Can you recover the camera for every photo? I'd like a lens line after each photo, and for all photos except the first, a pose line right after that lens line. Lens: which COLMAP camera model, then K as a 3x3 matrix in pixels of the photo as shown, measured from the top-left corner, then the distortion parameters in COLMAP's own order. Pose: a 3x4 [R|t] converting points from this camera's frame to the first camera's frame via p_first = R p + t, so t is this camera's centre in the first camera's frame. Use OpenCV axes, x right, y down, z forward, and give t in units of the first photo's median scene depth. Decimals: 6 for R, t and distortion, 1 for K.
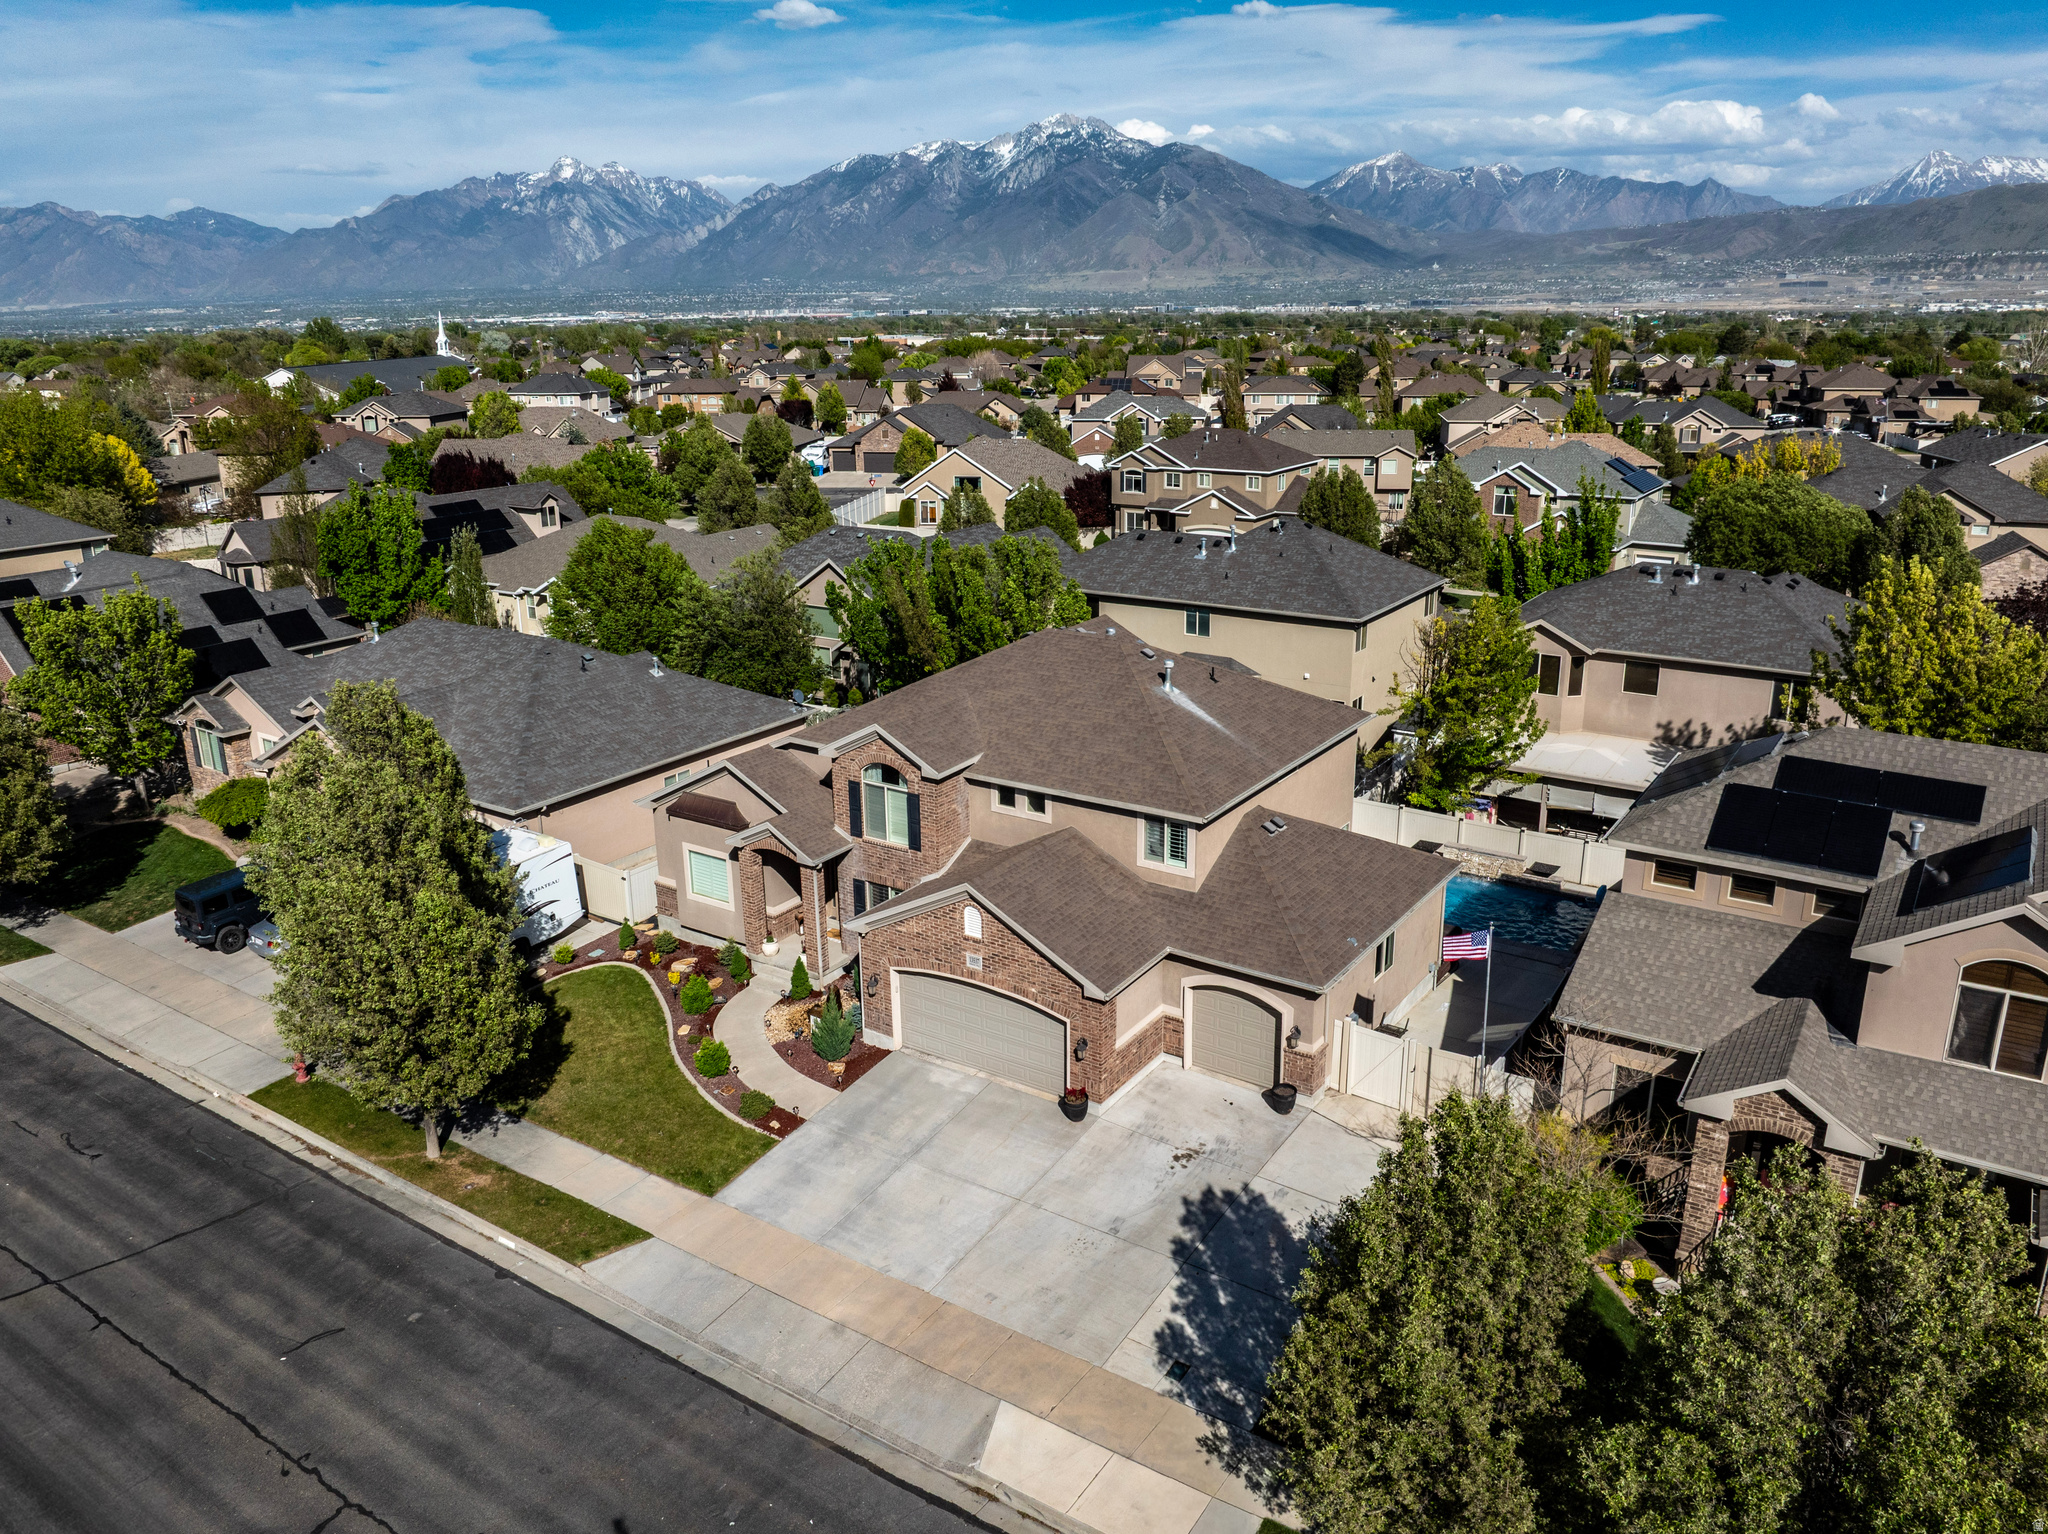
lens RADIAL K [[1499.3, 0, 1024.0], [0, 1499.3, 767.0], [0, 0, 1]] dist [-0.041132, 0.002541]
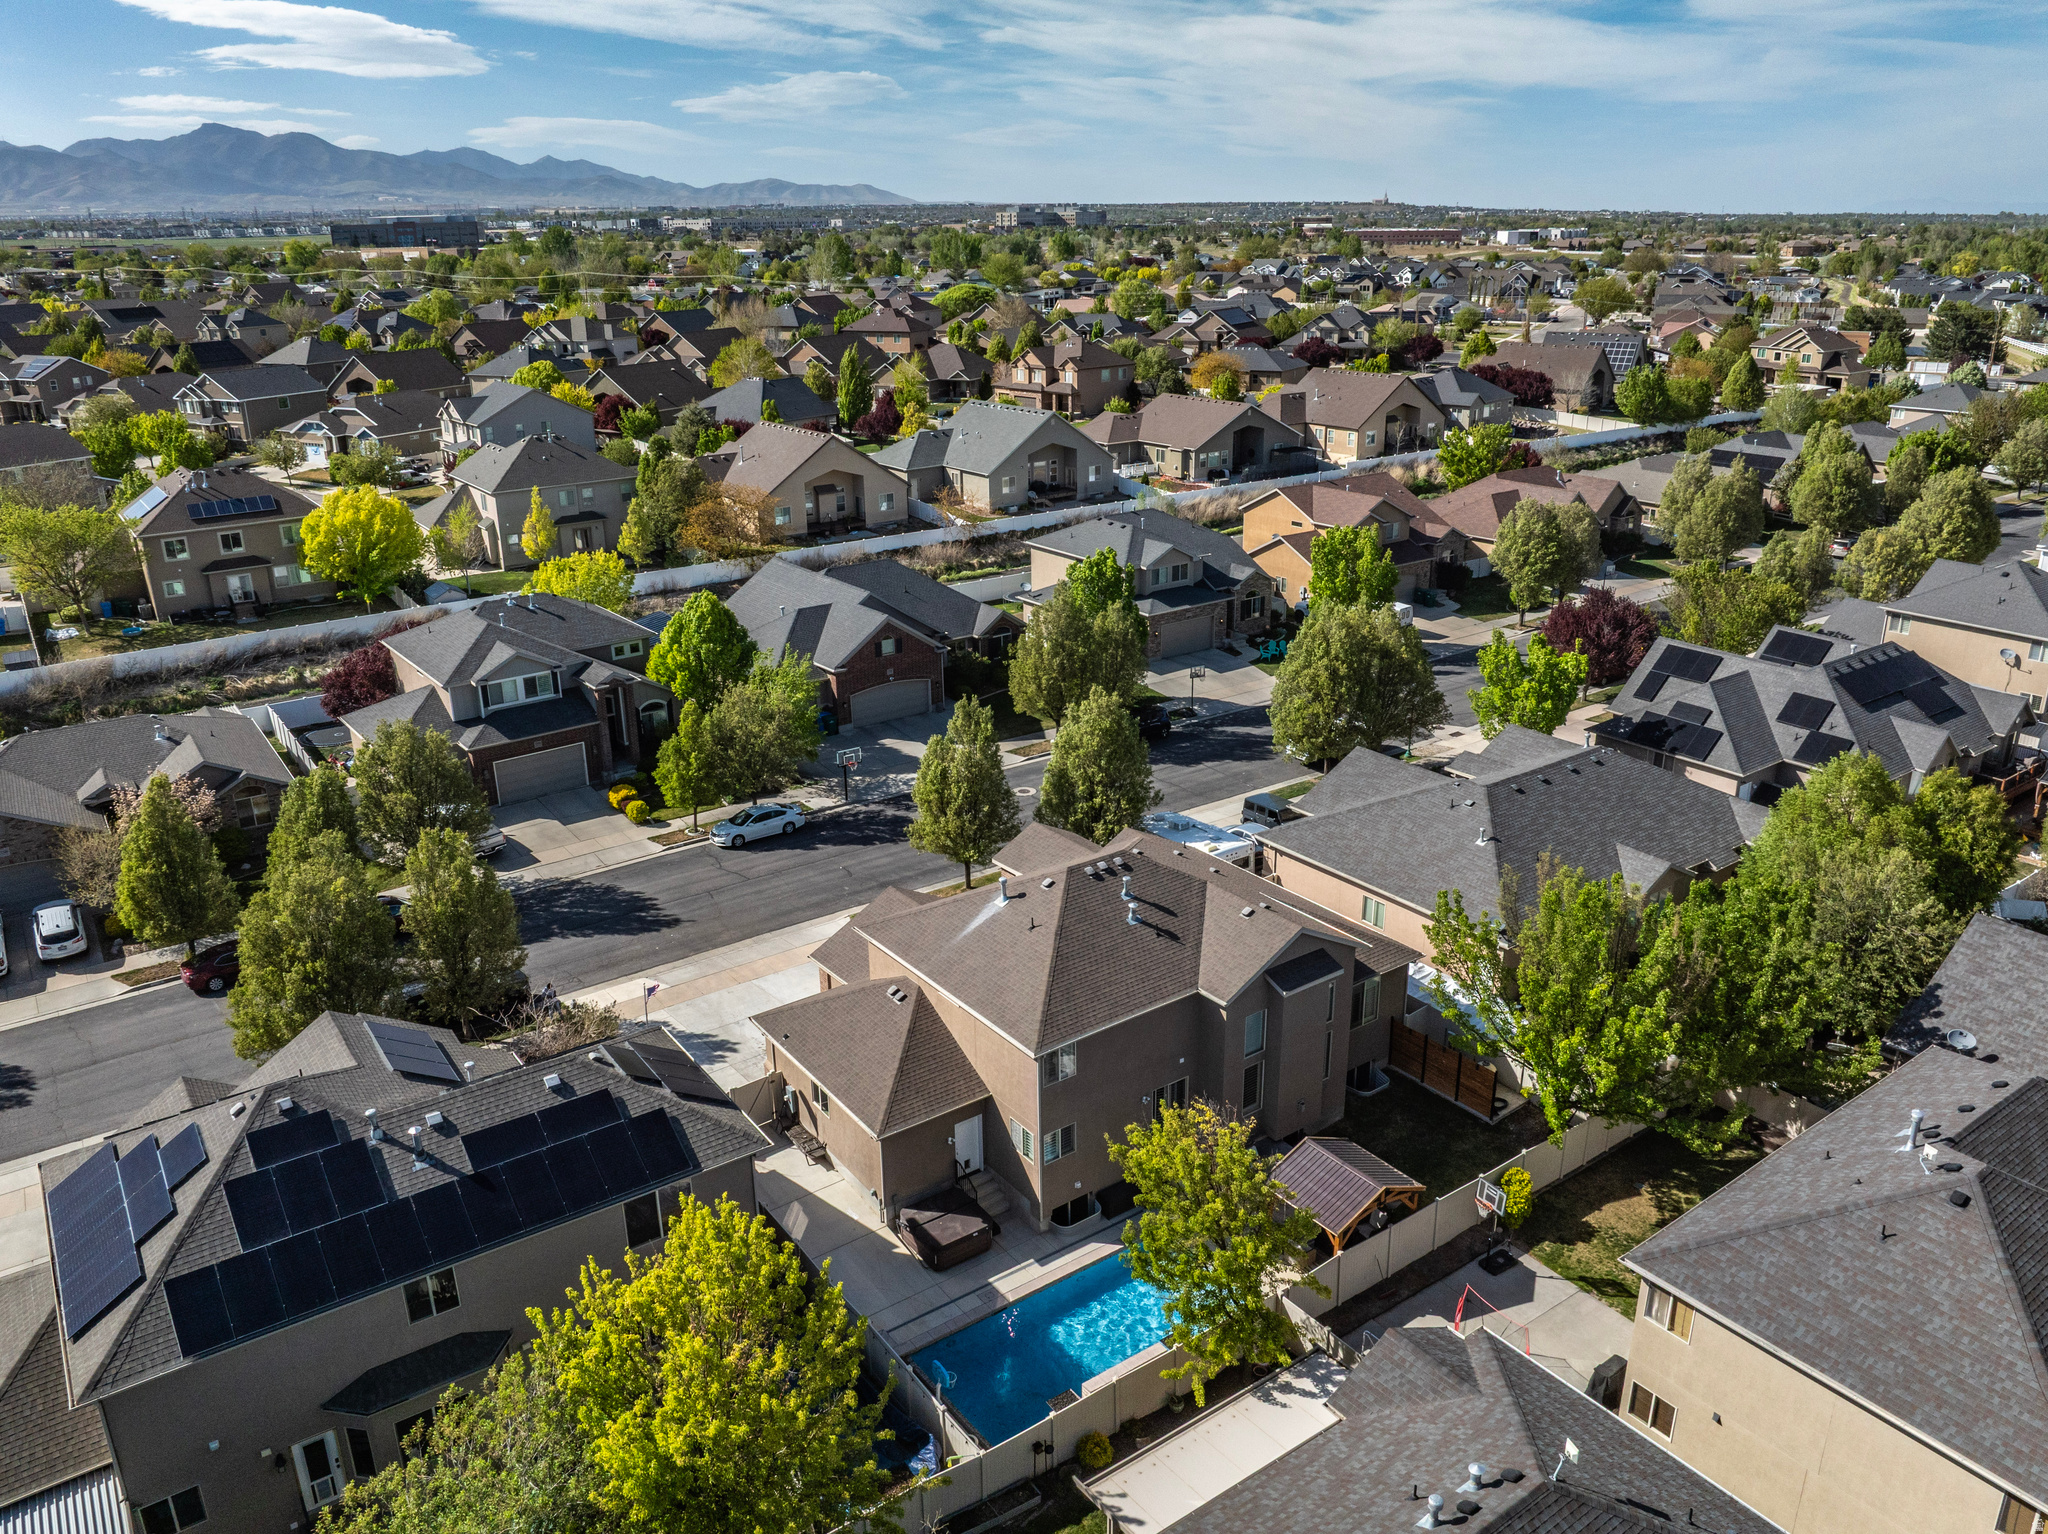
lens RADIAL K [[1499.3, 0, 1024.0], [0, 1499.3, 767.0], [0, 0, 1]] dist [-0.041132, 0.002541]
pose [[-0.351199, 0.339799, -0.872466, 1.184559], [-0.263533, 0.858277, 0.440354, -0.728261], [0.898449, 0.384575, -0.211878, 1.269982]]
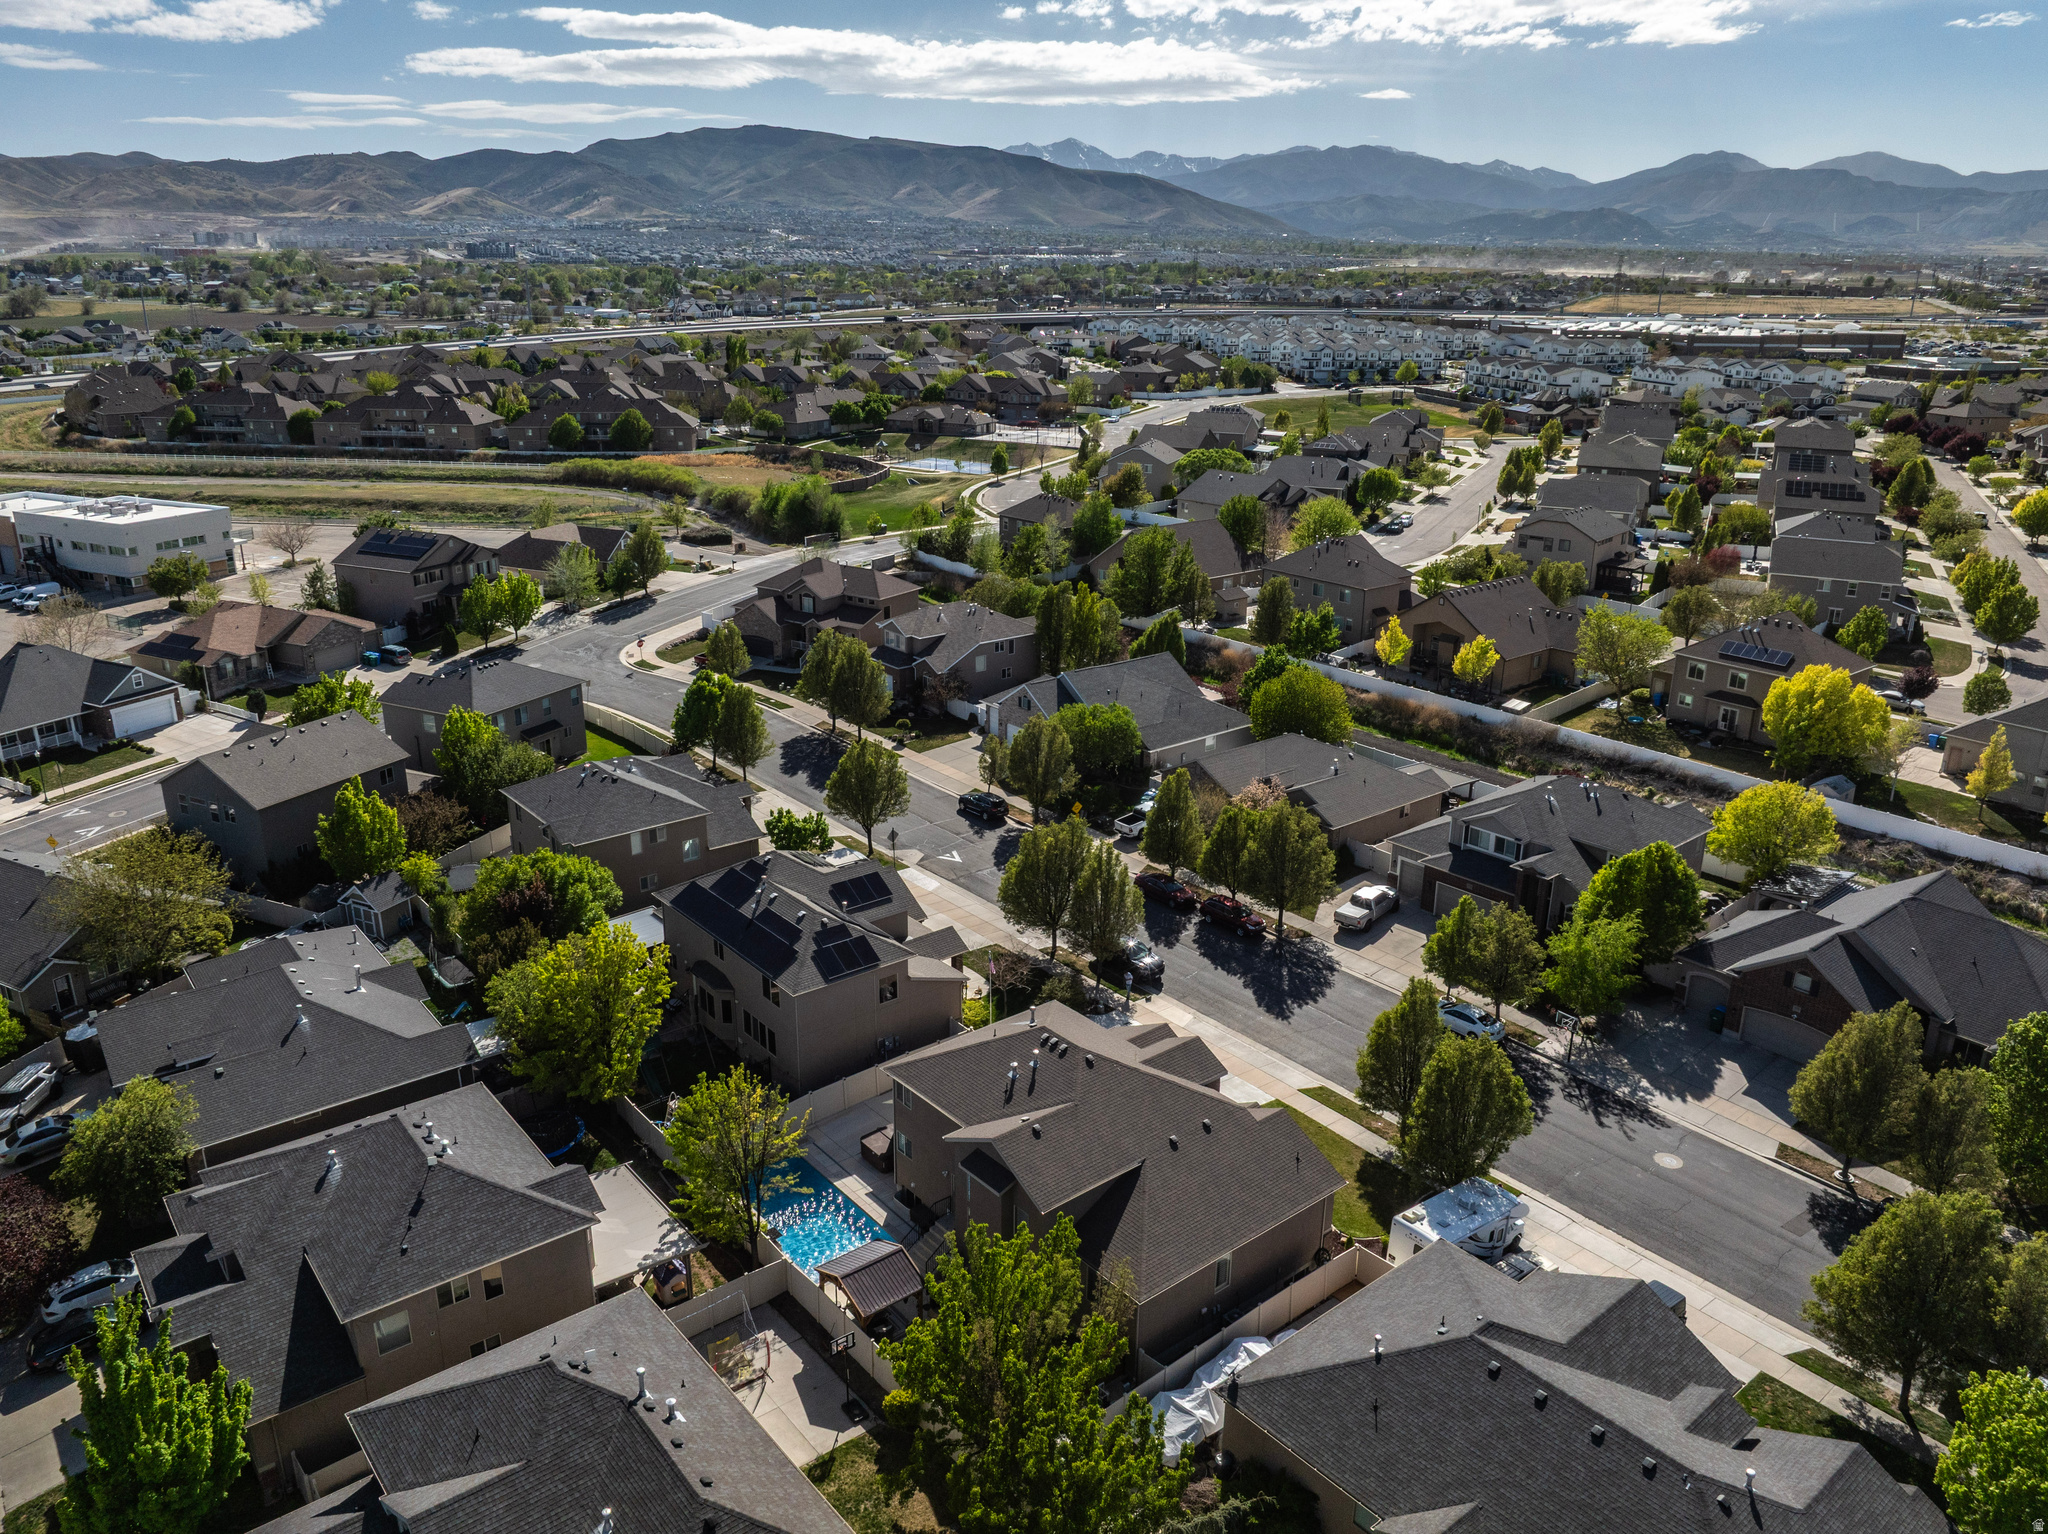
lens RADIAL K [[1451.3, 0, 1022.9], [0, 1451.3, 760.1], [0, 0, 1]] dist [-0.039589, 0.002475]
pose [[-0.956672, -0.087721, 0.277641, -0.354049], [0.092673, 0.812218, 0.575945, -1.336131], [-0.276027, 0.576720, -0.768897, 2.204137]]
